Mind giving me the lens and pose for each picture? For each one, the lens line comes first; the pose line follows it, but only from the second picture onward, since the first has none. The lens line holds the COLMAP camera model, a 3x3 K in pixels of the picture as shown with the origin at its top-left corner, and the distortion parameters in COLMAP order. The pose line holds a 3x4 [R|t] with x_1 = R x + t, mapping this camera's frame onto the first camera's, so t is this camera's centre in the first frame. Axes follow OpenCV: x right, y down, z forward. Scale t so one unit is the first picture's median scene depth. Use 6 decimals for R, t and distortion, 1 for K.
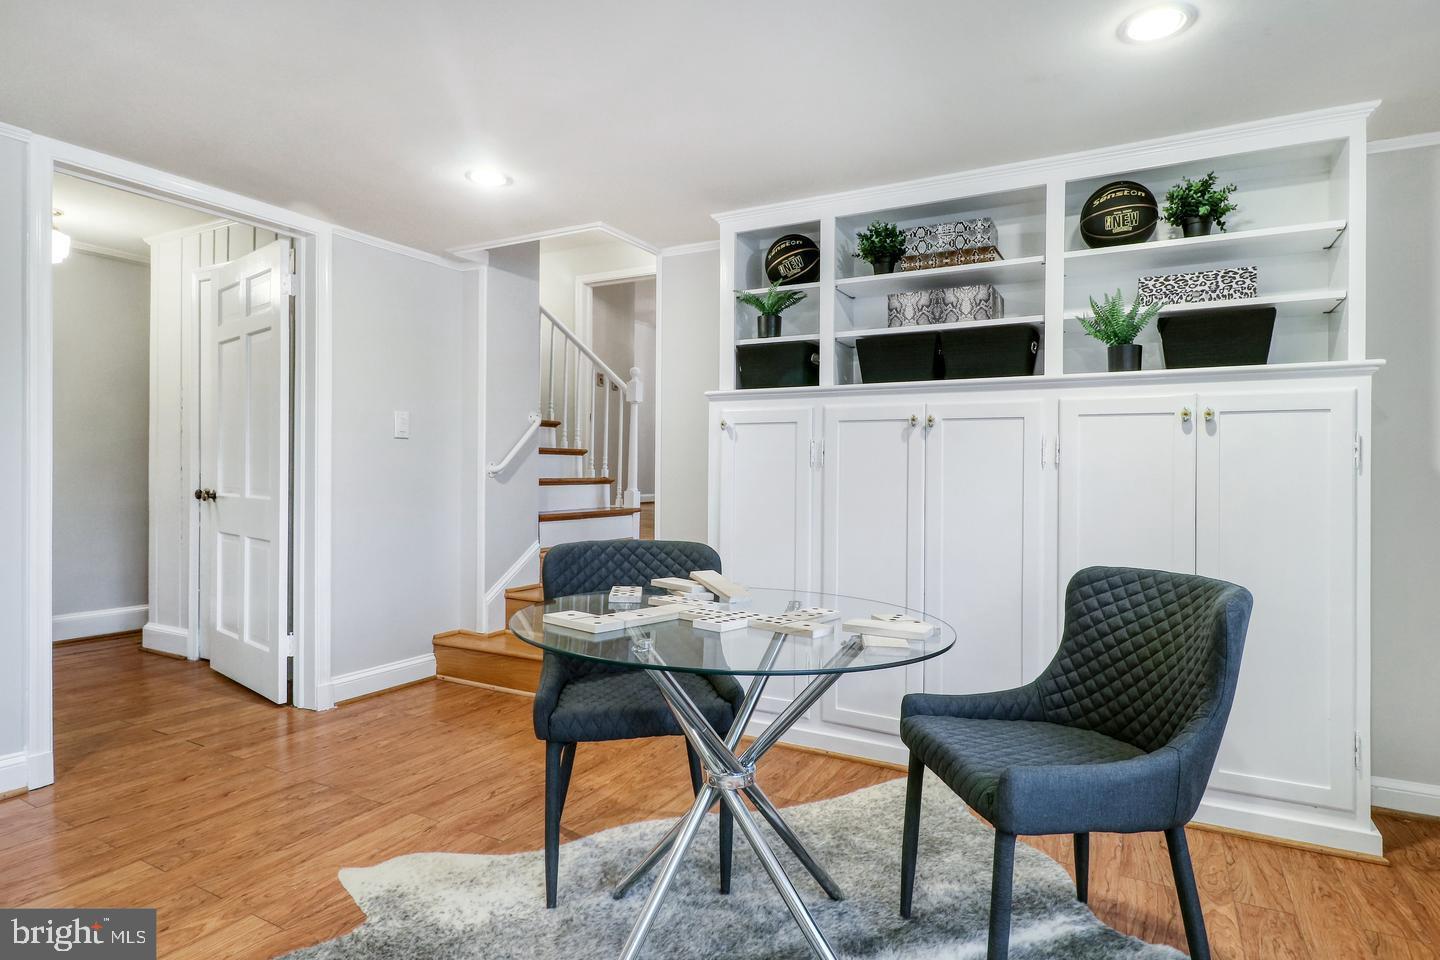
lens RADIAL K [[791.7, 0, 721.7], [0, 791.7, 463.5], [0, 0, 1]] dist [0.001271, 0.000419]
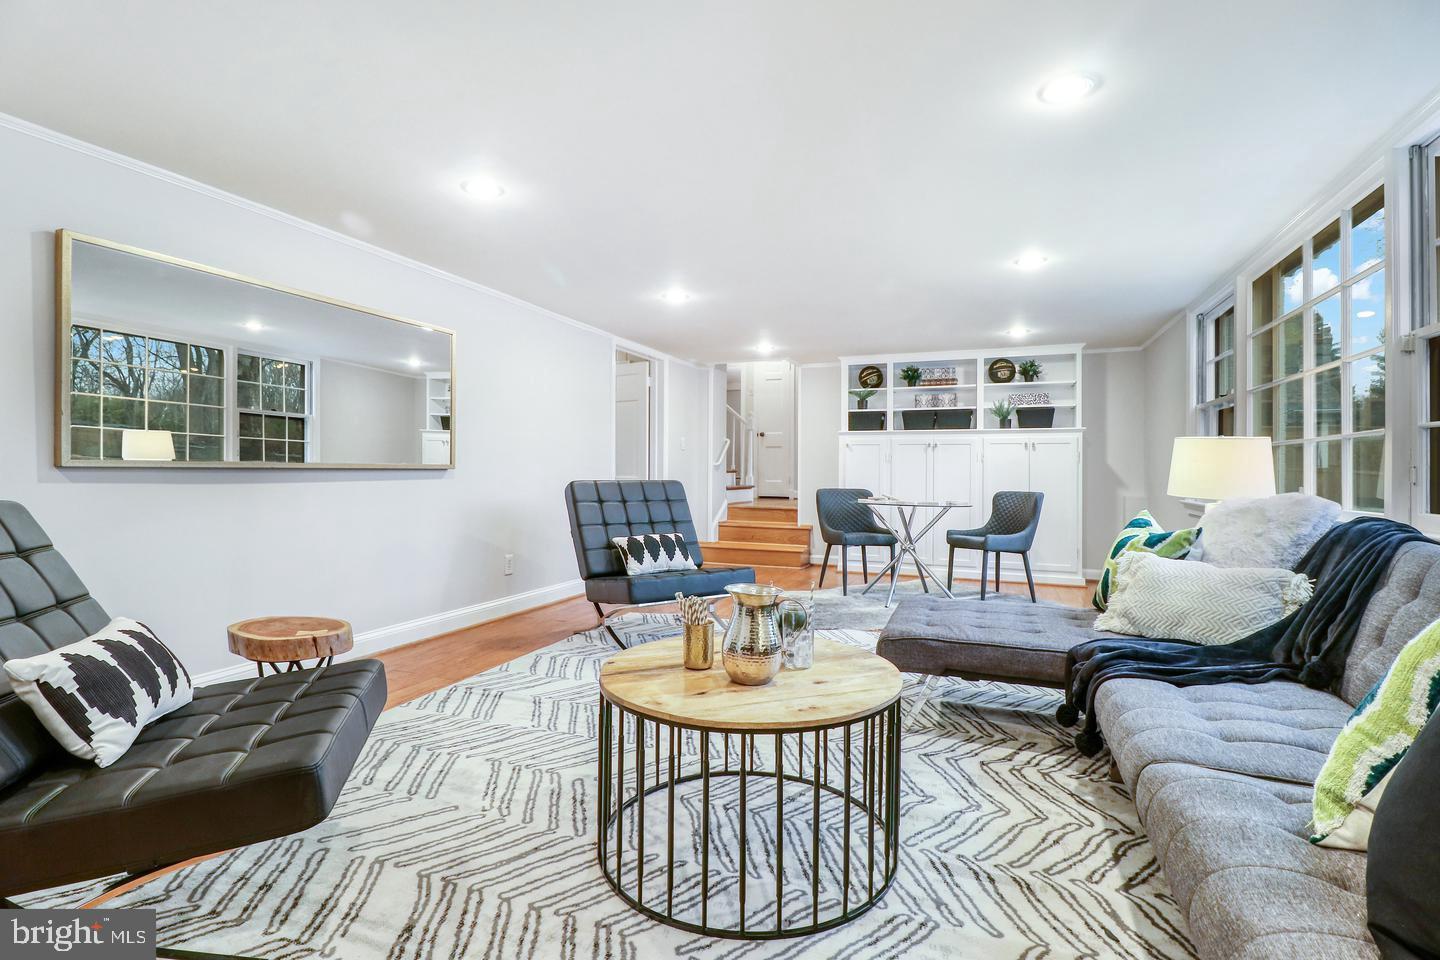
lens RADIAL K [[707.8, 0, 717.3], [0, 707.8, 459.4], [0, 0, 1]] dist [0.025788, -0.039925]
pose [[0.991267, 0.001776, 0.131856, -0.744952], [-0.000682, 0.999965, -0.008340, 0.013977], [-0.131866, 0.008177, 0.991234, -1.214064]]
